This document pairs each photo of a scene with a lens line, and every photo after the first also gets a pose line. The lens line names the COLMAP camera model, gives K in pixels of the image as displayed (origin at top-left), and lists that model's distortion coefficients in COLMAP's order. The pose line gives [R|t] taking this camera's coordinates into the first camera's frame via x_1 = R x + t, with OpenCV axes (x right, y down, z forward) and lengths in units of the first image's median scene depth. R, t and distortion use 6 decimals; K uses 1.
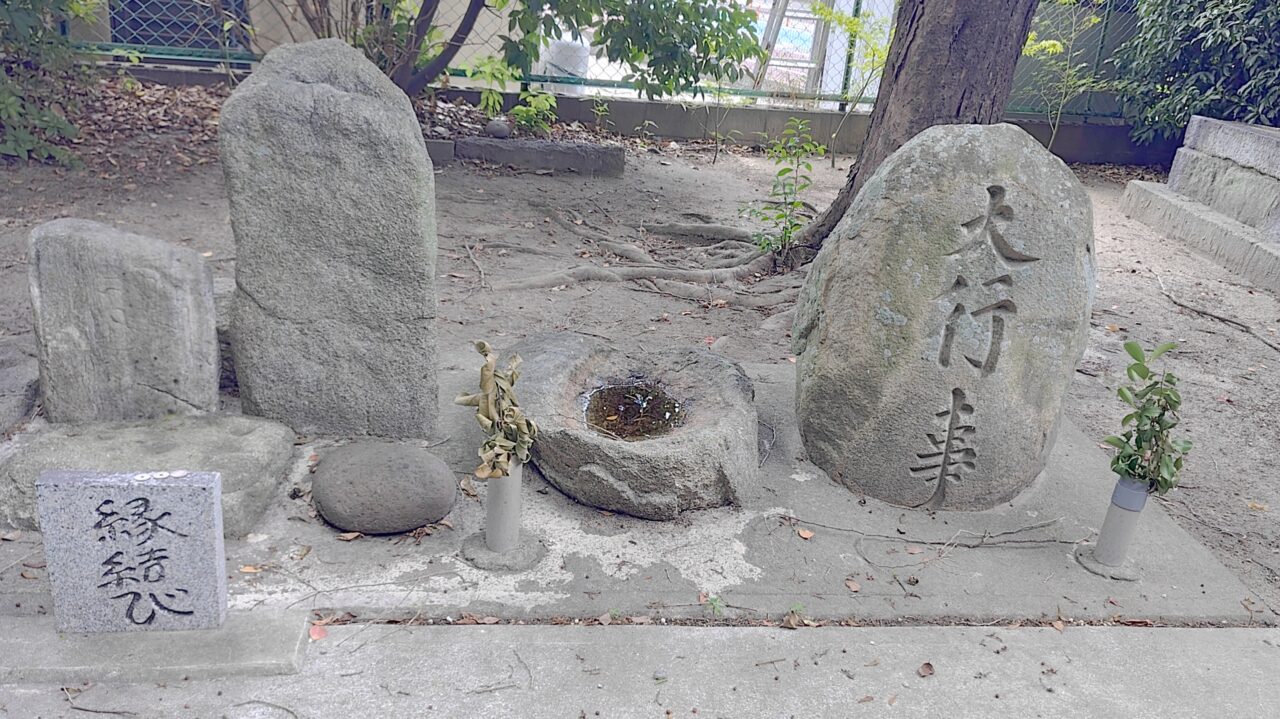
lens RADIAL K [[869.4, 0, 640.0], [0, 869.4, 359.5], [0, 0, 1]] dist [-0.001416, -0.003940]
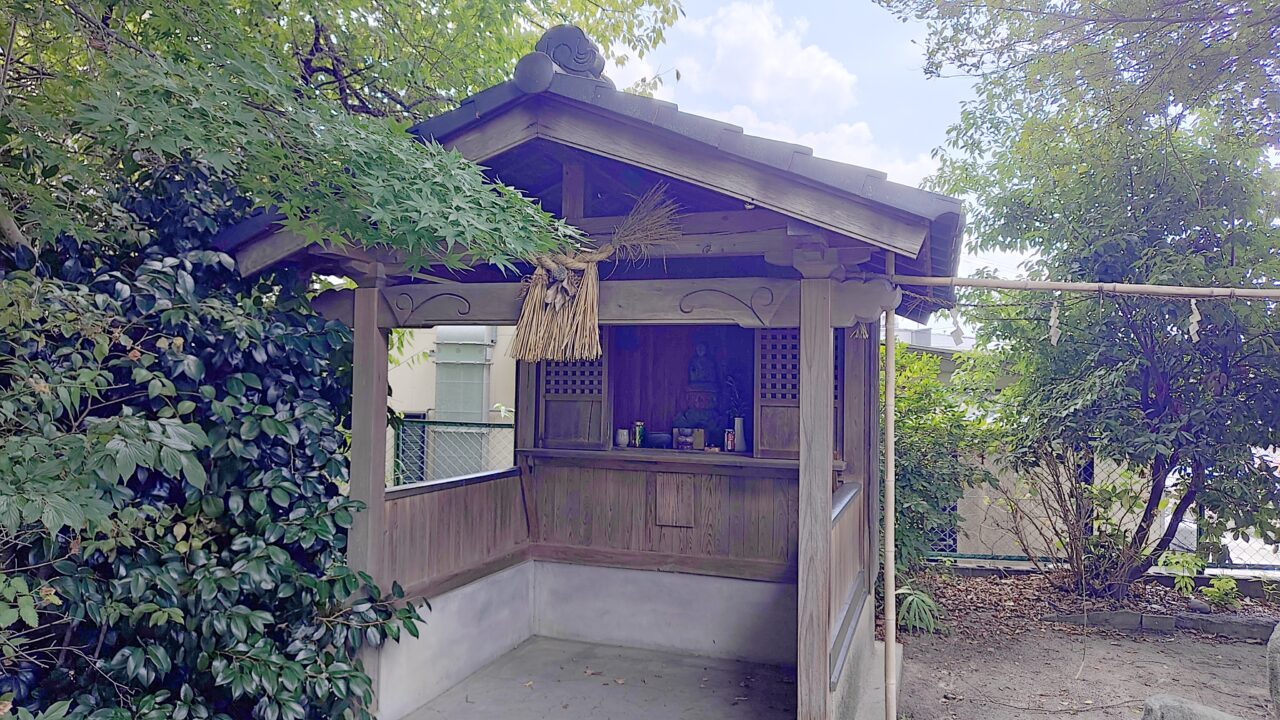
lens RADIAL K [[869.4, 0, 640.0], [0, 869.4, 360.0], [0, 0, 1]] dist [-0.001416, -0.003940]
pose [[0.900668, -0.103205, -0.422074, -0.328004], [-0.100851, 0.895201, -0.434101, 0.066656], [0.422642, 0.433547, 0.795871, -0.602556]]
